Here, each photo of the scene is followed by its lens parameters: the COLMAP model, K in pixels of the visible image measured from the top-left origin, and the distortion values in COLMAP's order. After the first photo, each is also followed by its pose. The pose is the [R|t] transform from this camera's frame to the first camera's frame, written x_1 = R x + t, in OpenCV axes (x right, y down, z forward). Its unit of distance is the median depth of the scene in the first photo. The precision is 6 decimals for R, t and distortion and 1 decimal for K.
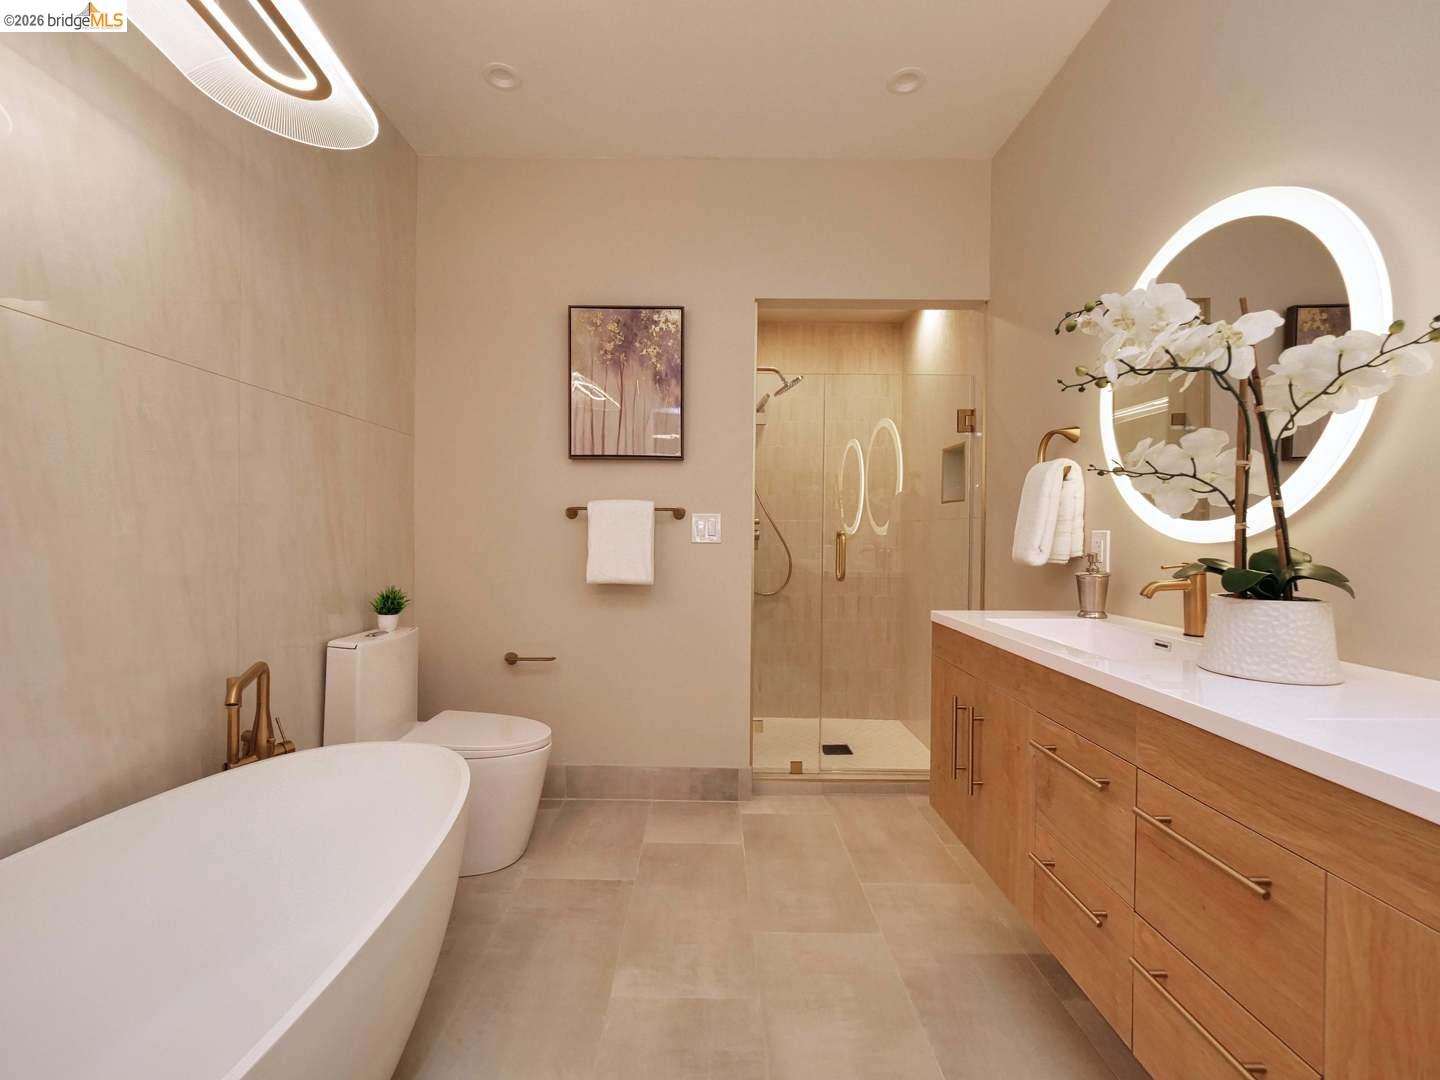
lens RADIAL K [[614.3, 0, 705.5], [0, 614.3, 534.5], [0, 0, 1]] dist [-0.008421, 0.002081]
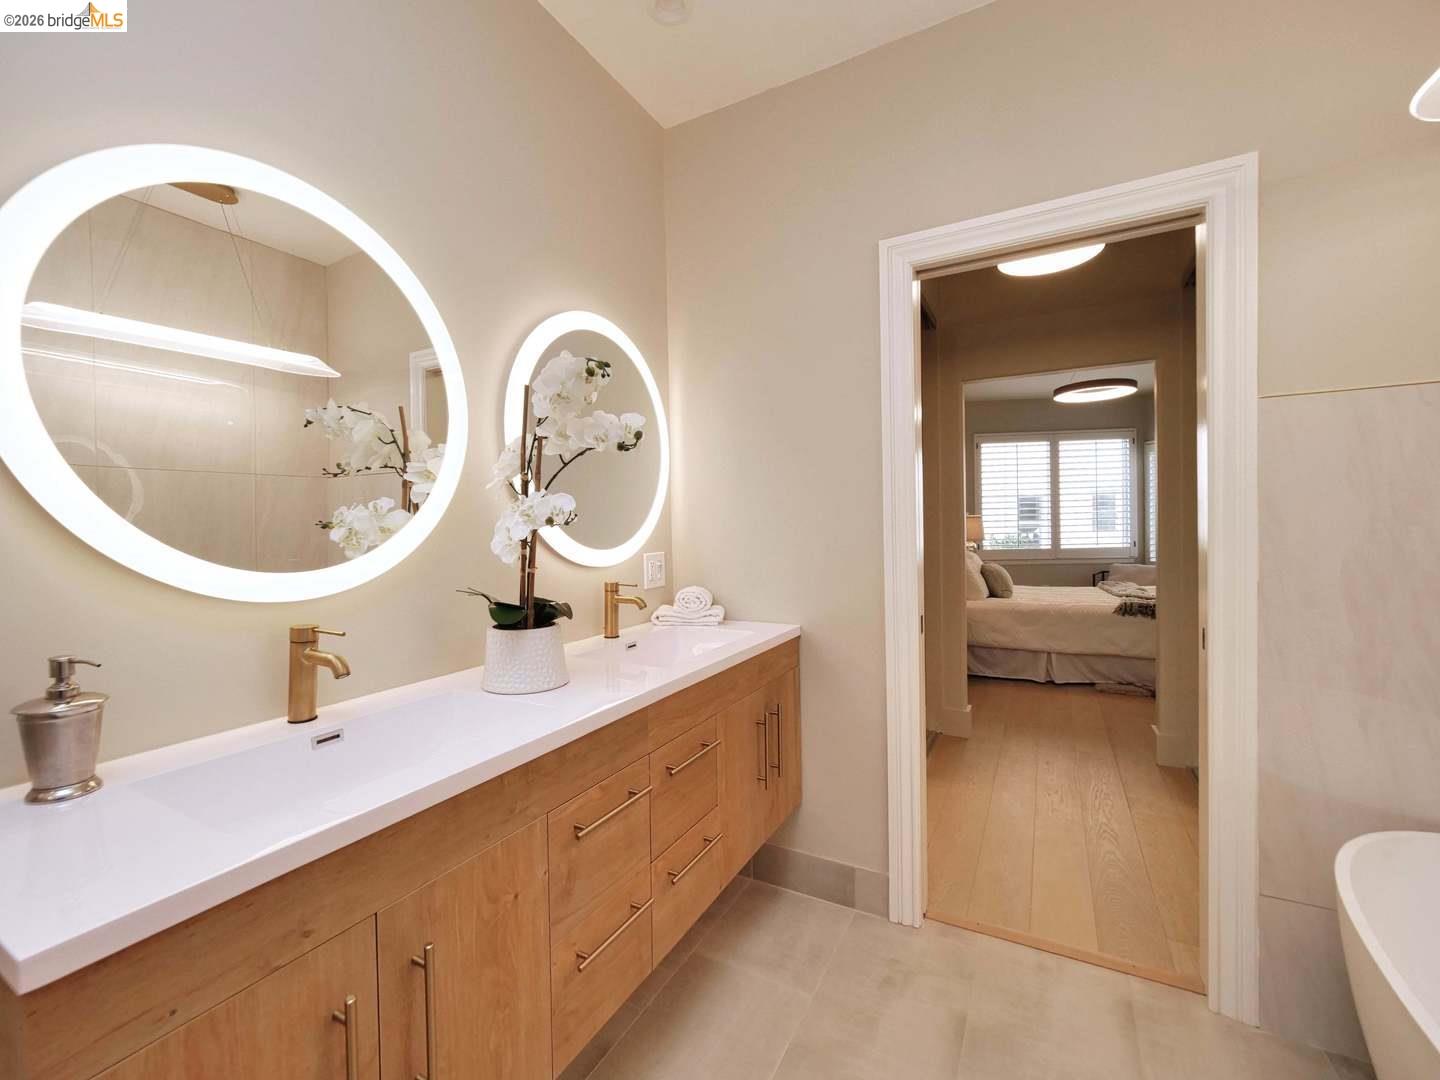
lens RADIAL K [[614.3, 0, 707.3], [0, 614.3, 530.6], [0, 0, 1]] dist [-0.008421, 0.002081]
pose [[-0.876697, -0.002452, 0.481037, -0.021785], [0.007354, 0.999802, 0.018500, -0.069360], [-0.480987, 0.019756, -0.876505, 1.158542]]
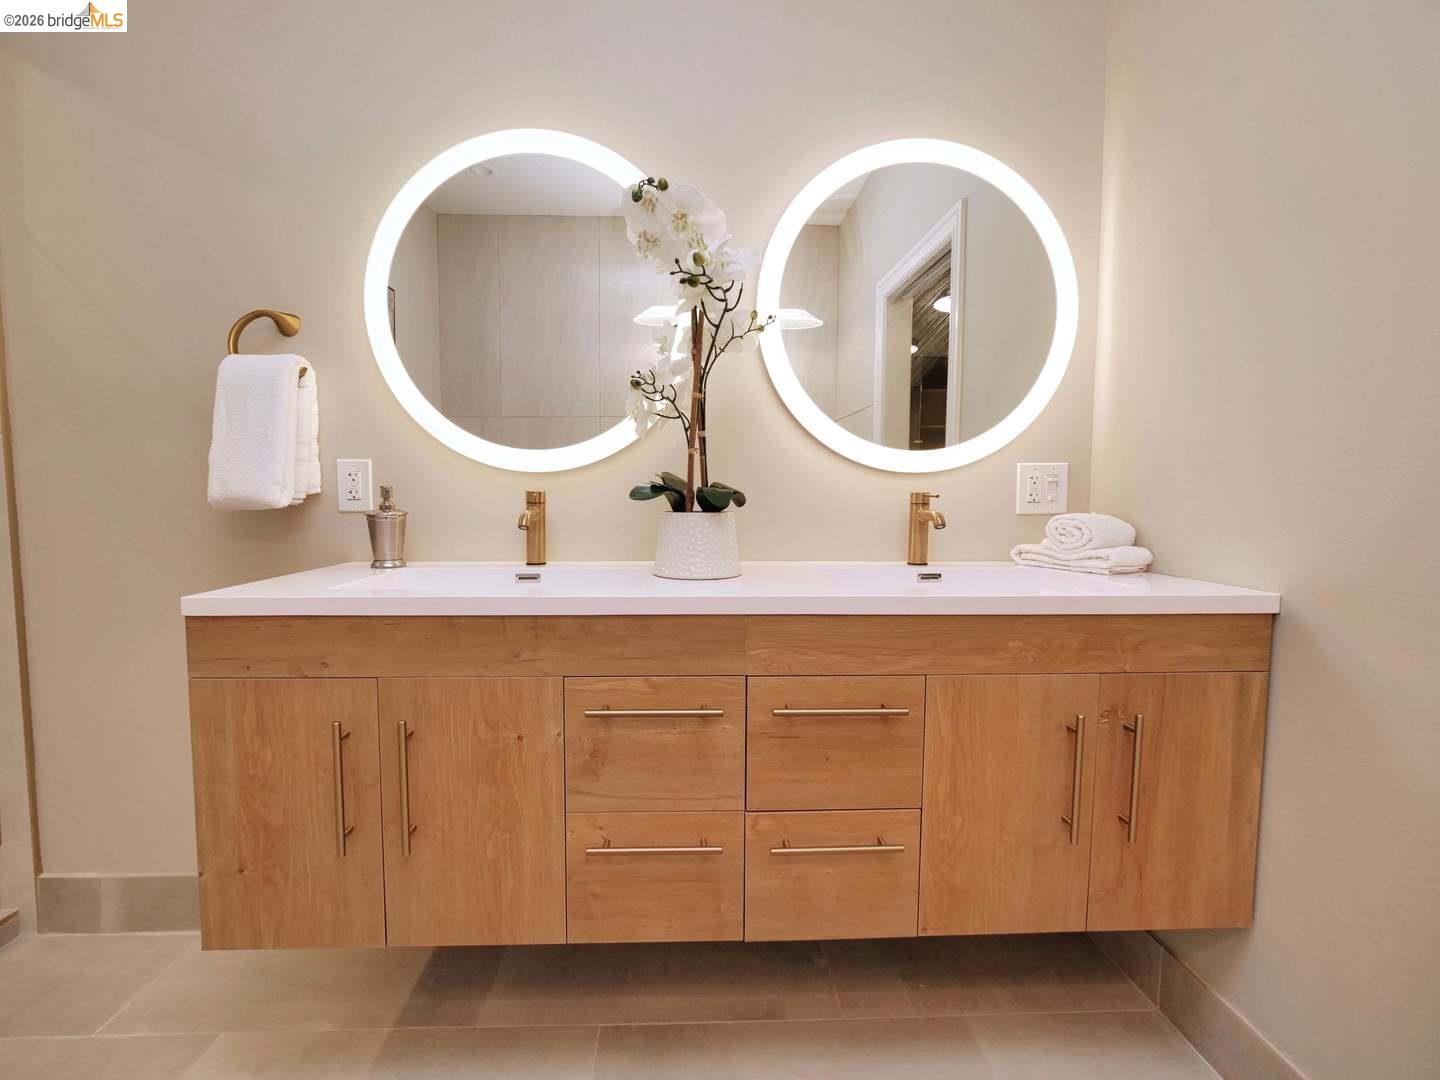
lens RADIAL K [[614.3, 0, 712.0], [0, 614.3, 536.9], [0, 0, 1]] dist [-0.008421, 0.002081]
pose [[-0.035290, -0.072811, 0.996721, -0.172099], [0.000965, 0.997340, 0.072890, 0.038409], [-0.999377, 0.003534, -0.035126, 0.606799]]
